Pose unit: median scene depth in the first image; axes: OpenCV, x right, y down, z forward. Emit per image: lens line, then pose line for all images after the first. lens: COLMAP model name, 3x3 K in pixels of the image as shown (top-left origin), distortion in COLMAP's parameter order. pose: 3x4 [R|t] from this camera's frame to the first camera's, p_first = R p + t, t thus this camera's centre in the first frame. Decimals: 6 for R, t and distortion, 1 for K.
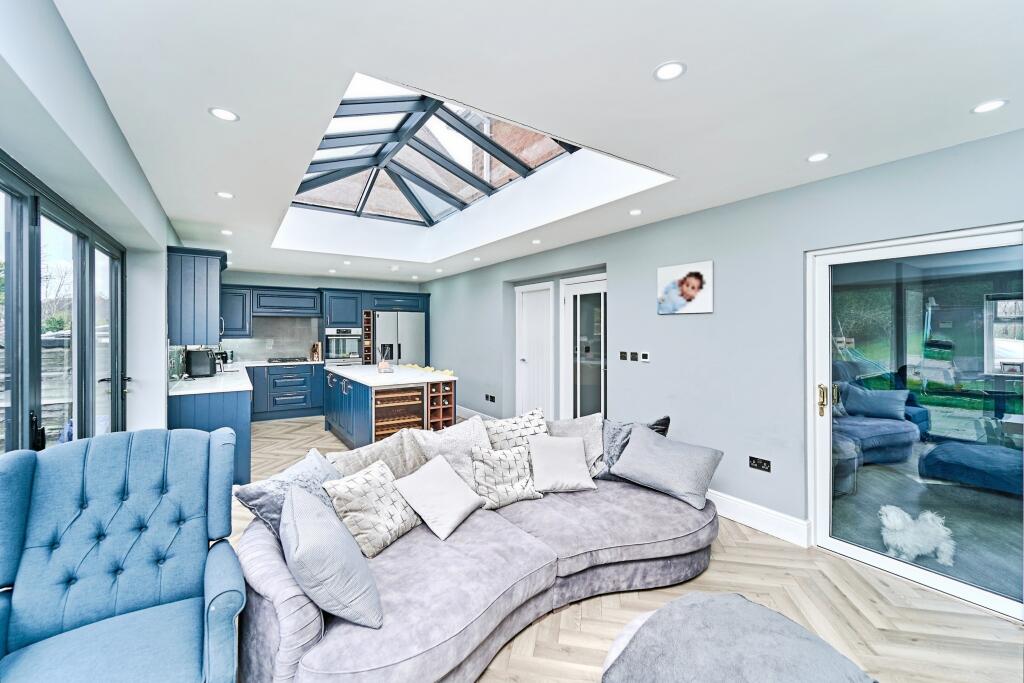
lens RADIAL K [[419.0, 0, 509.5], [0, 419.0, 334.6], [0, 0, 1]] dist [-0.001698, -0.000266]
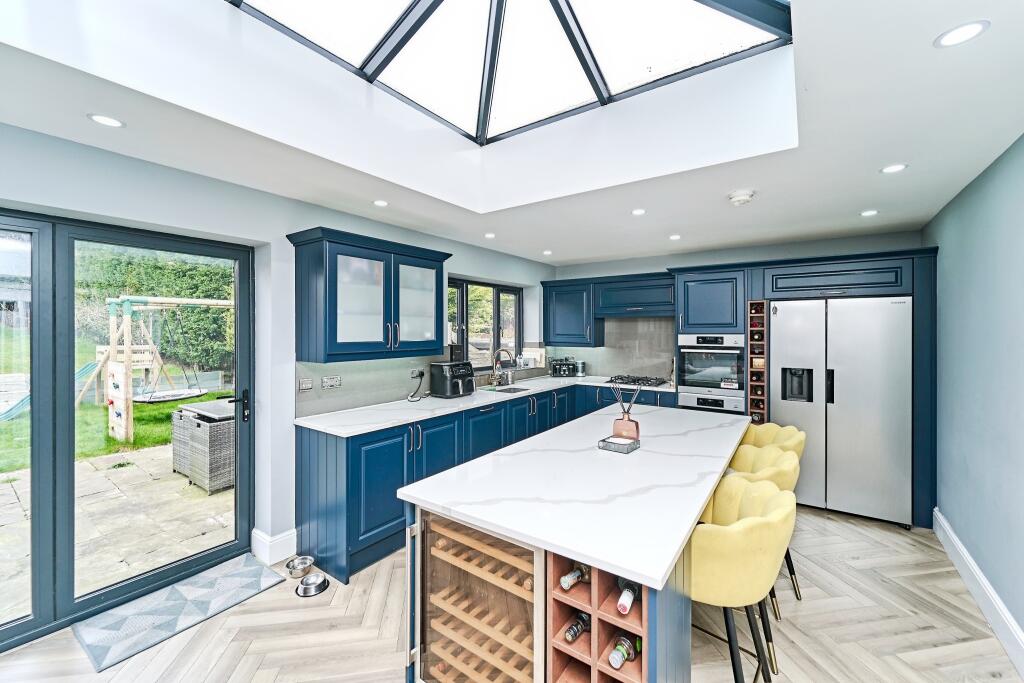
lens RADIAL K [[411.9, 0, 513.4], [0, 411.9, 336.5], [0, 0, 1]] dist [0.000800, 0.000100]
pose [[0.361114, 0.012069, -0.932444, 0.038506], [-0.008006, 0.999920, 0.009841, -0.020316], [0.932487, 0.003912, 0.361181, 0.701153]]
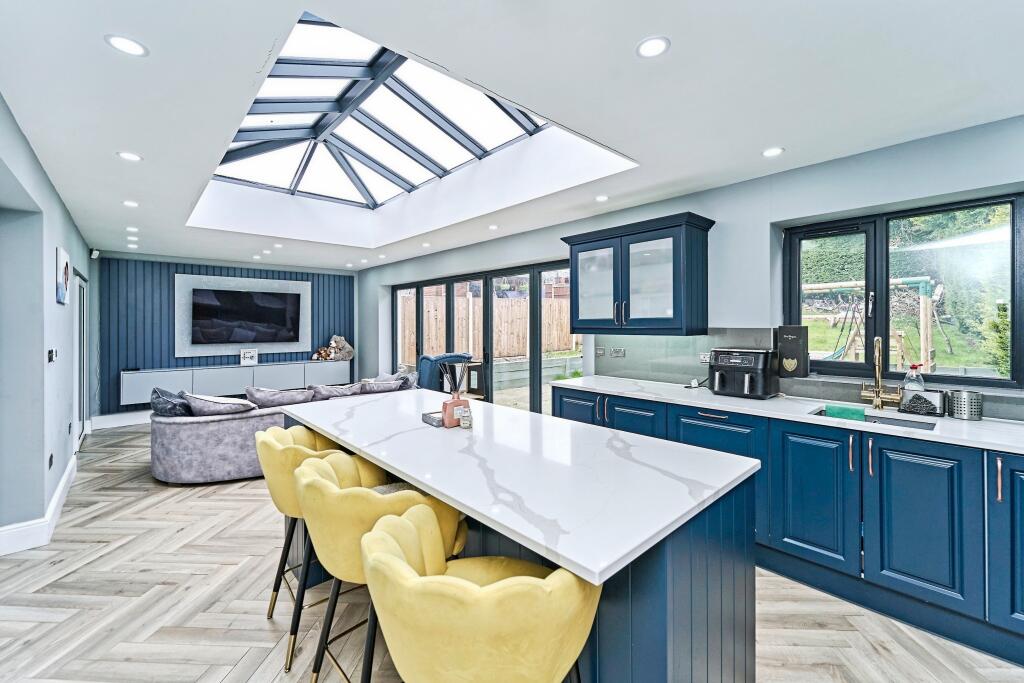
lens RADIAL K [[418.7, 0, 511.9], [0, 418.7, 317.7], [0, 0, 1]] dist [0.000275, -0.000027]
pose [[-0.986728, 0.012971, -0.161861, -0.272611], [0.012723, 0.999916, 0.002569, -0.012379], [0.161881, 0.000476, -0.986810, 1.300488]]
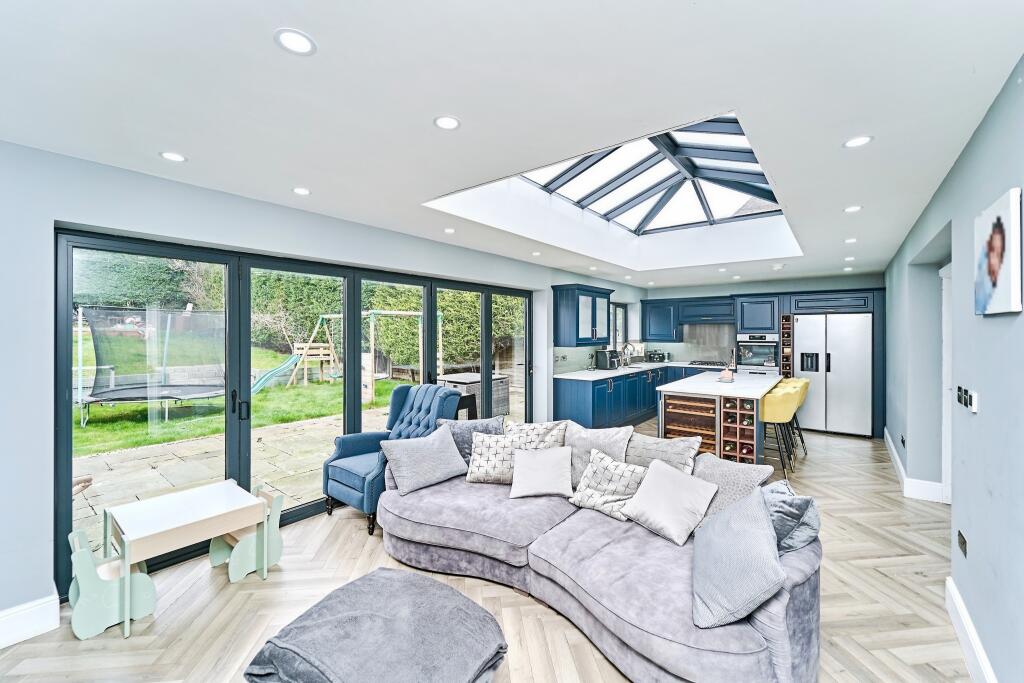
lens RADIAL K [[411.9, 0, 513.4], [0, 411.9, 336.5], [0, 0, 1]] dist [0.000800, 0.000100]
pose [[0.310592, 0.008377, -0.950506, 0.418371], [-0.007723, 0.999950, 0.006289, -0.014840], [0.950512, 0.005387, 0.310641, 0.225245]]
